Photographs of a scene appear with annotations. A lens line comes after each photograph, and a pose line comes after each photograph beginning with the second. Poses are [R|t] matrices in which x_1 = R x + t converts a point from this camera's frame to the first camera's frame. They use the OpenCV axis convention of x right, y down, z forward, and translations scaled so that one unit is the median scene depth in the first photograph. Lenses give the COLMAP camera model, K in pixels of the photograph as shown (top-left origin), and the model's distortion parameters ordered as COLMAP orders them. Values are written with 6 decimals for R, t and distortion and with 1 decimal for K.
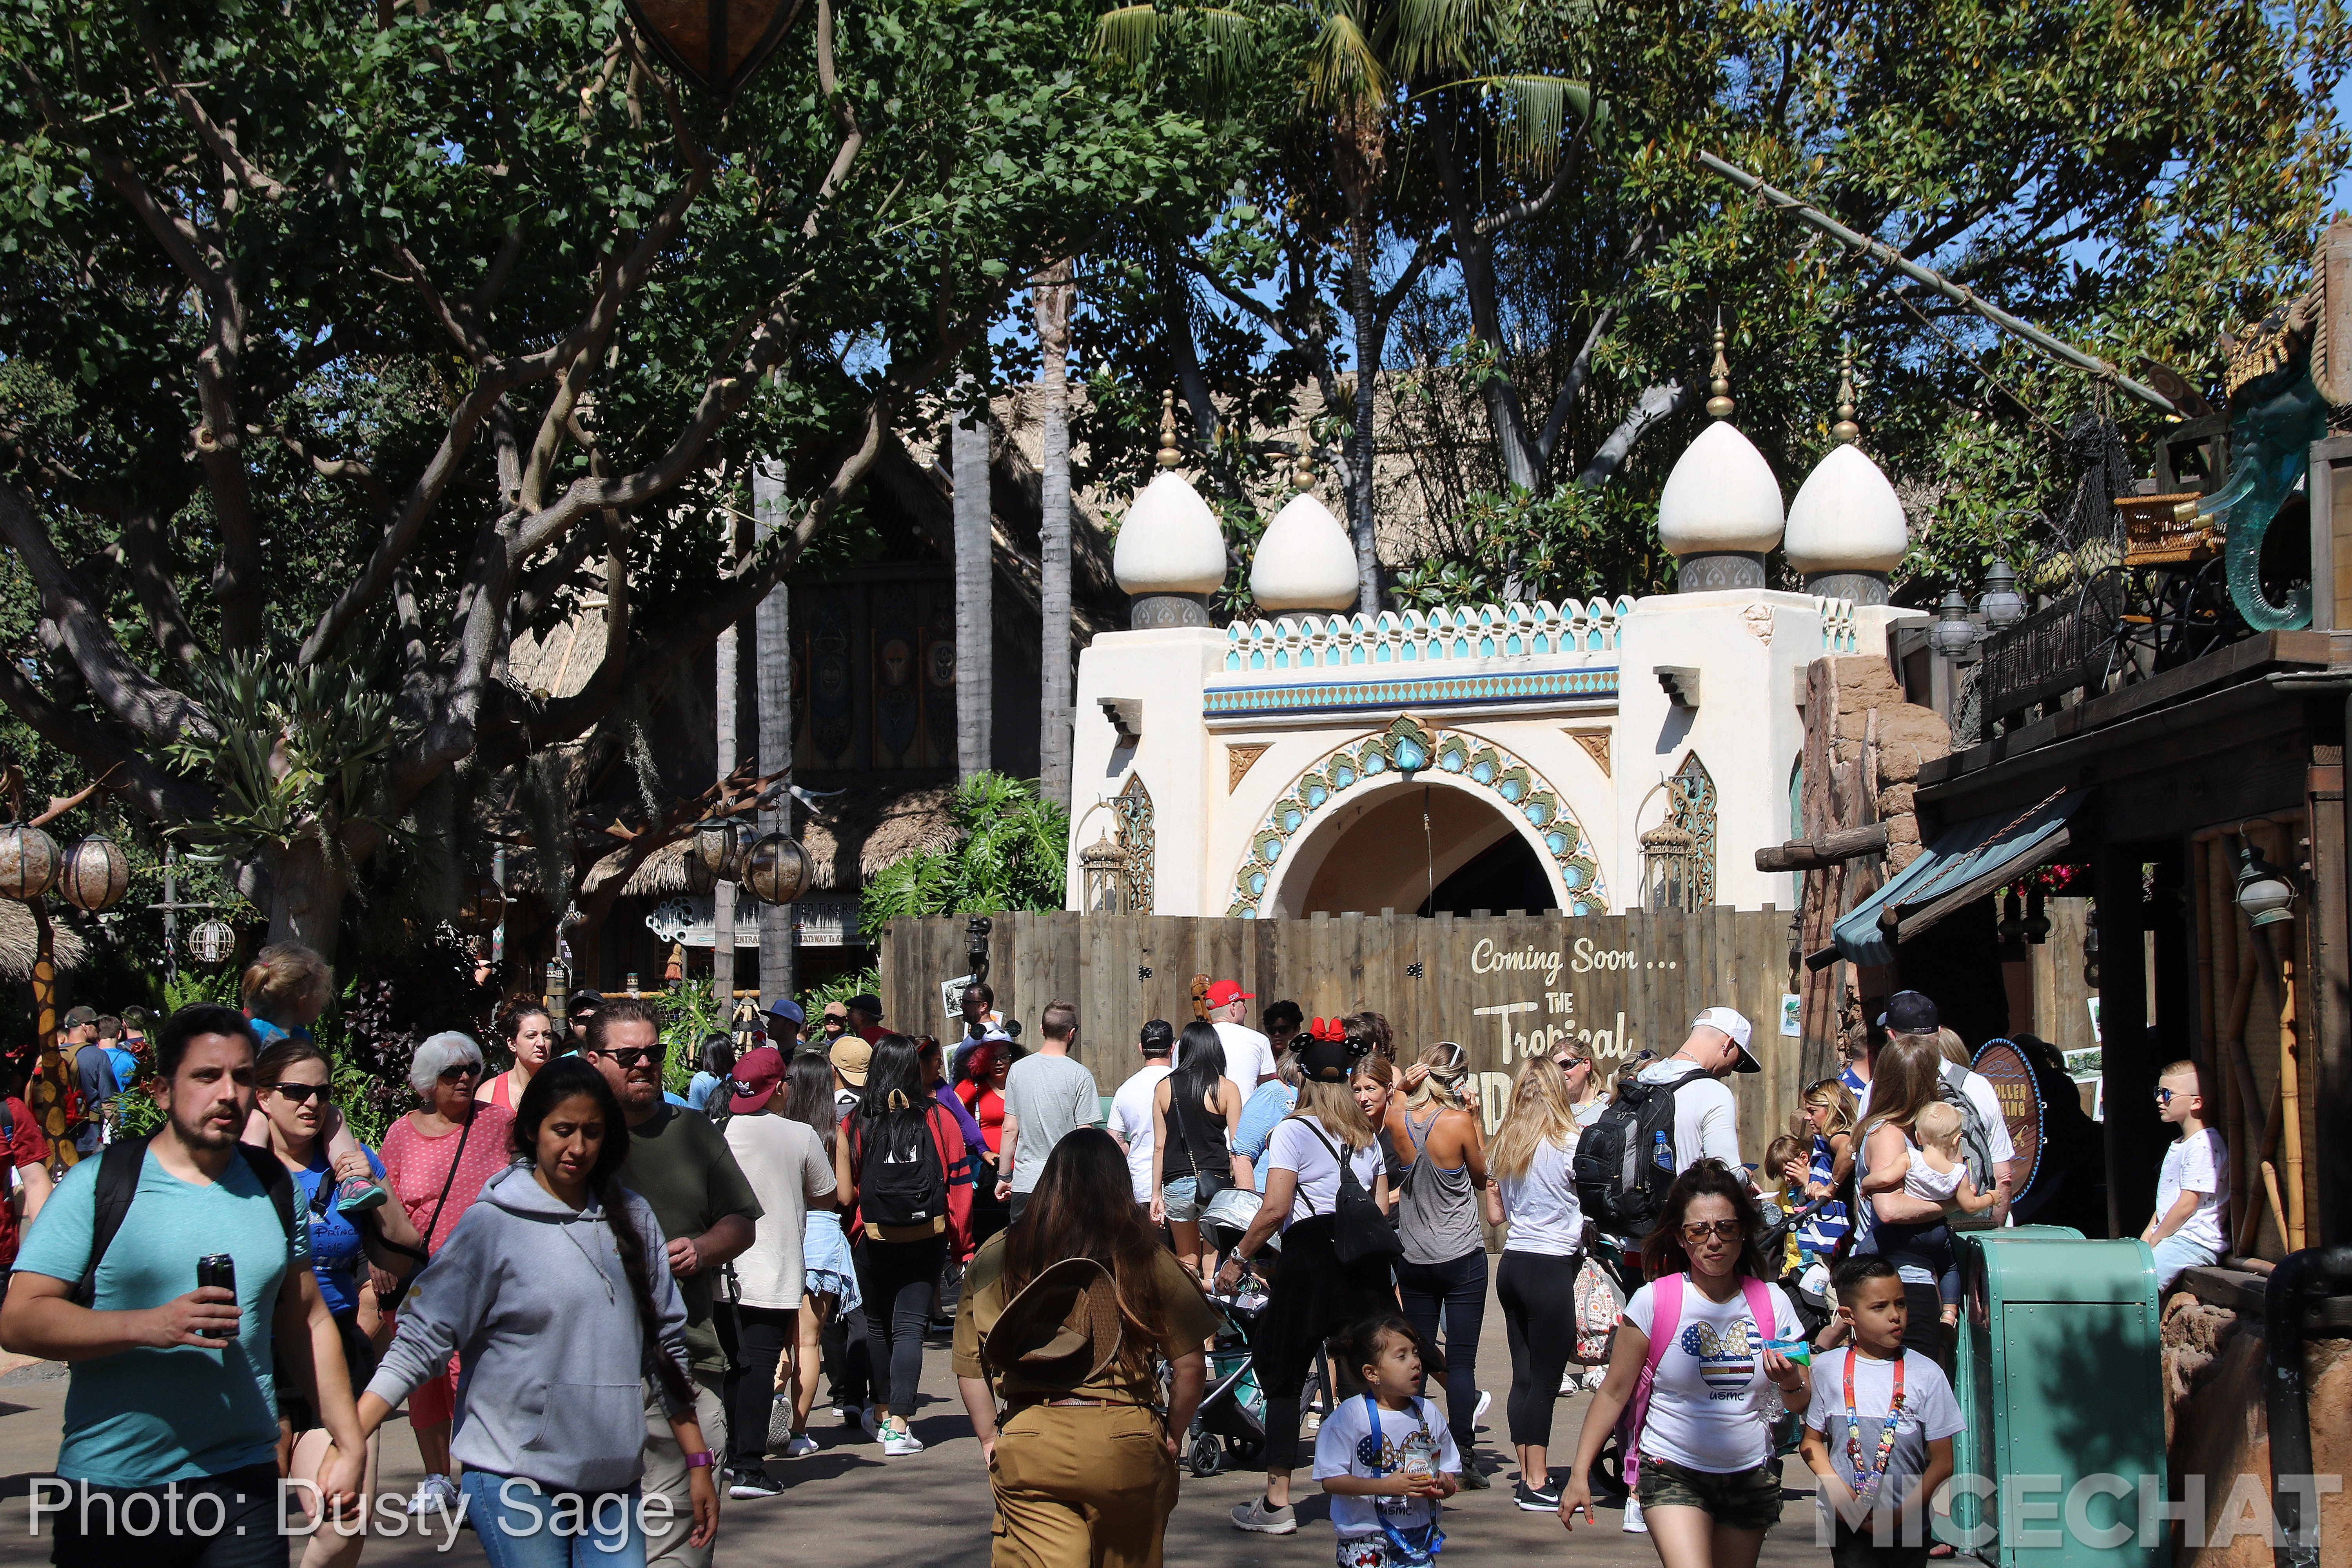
lens RADIAL K [[4676.3, 0, 1176.0], [0, 4676.3, 784.0], [0, 0, 1]] dist [0.002800, -0.014012]
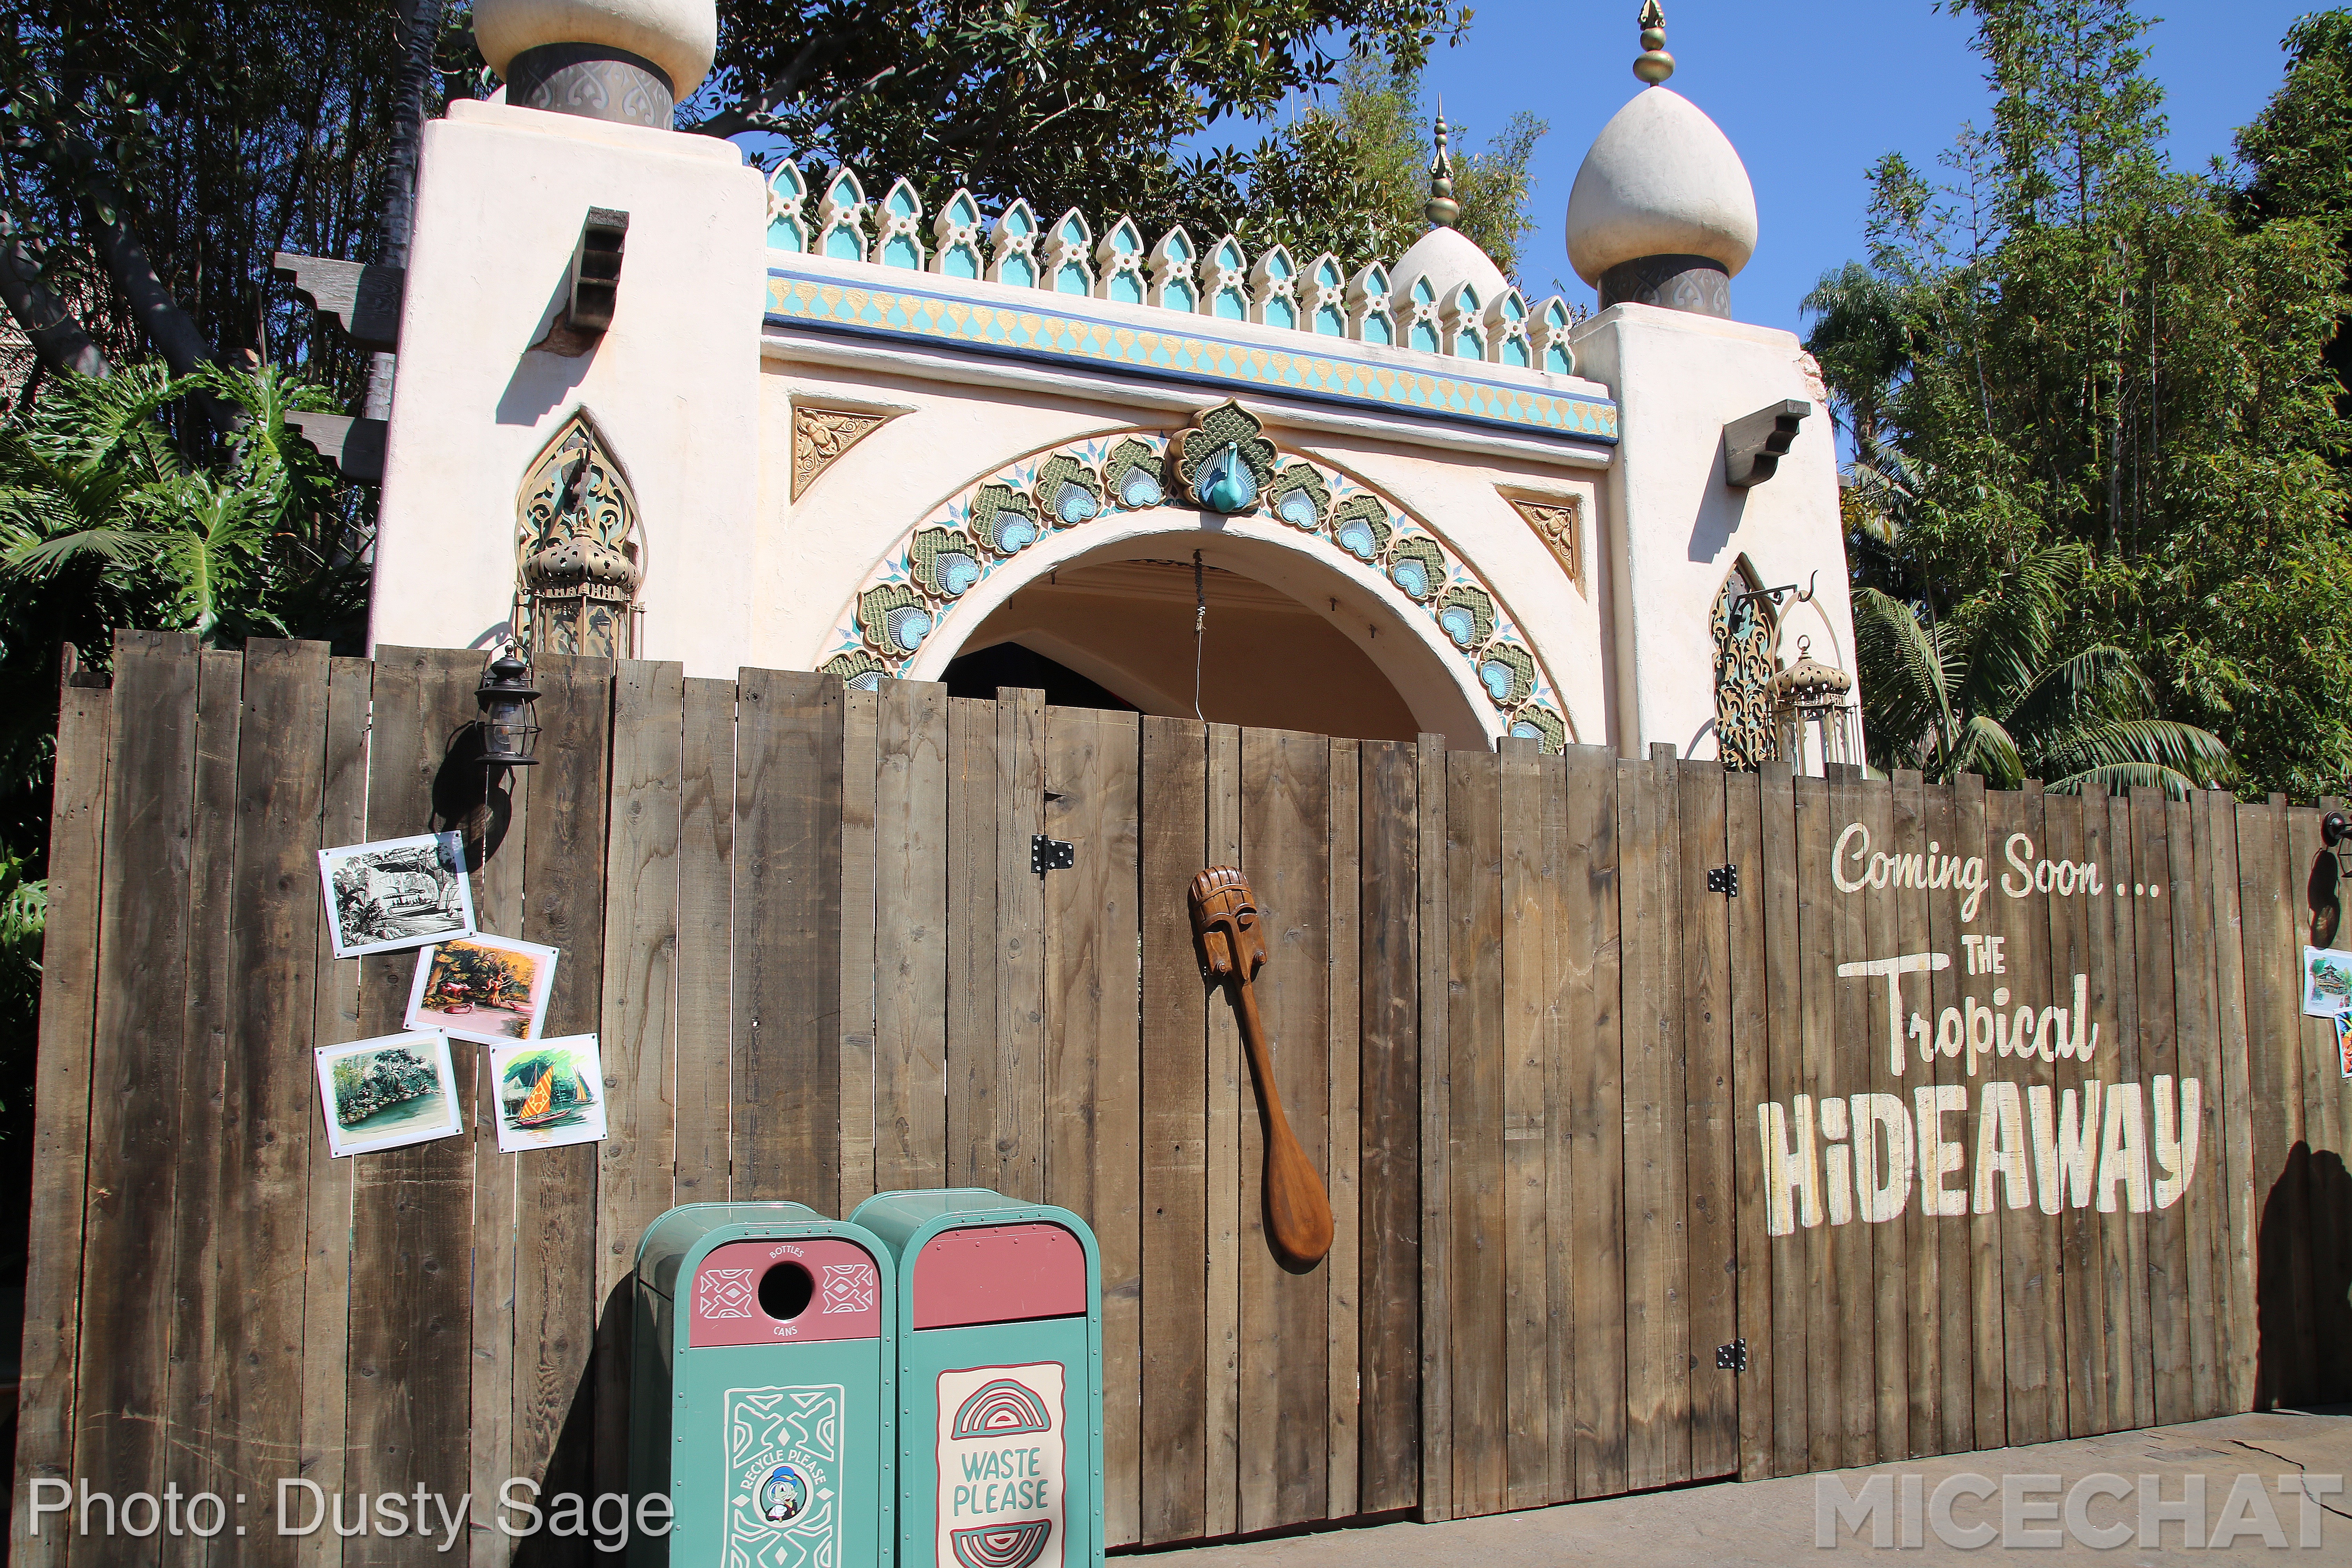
lens RADIAL K [[1957.7, 0, 1176.0], [0, 1957.7, 784.0], [0, 0, 1]] dist [-0.079256, 0.002070]
pose [[0.502969, 0.103128, 0.858130, -0.140848], [-0.048883, 0.994661, -0.090885, 0.048876], [-0.862921, 0.003765, 0.505325, 0.914406]]
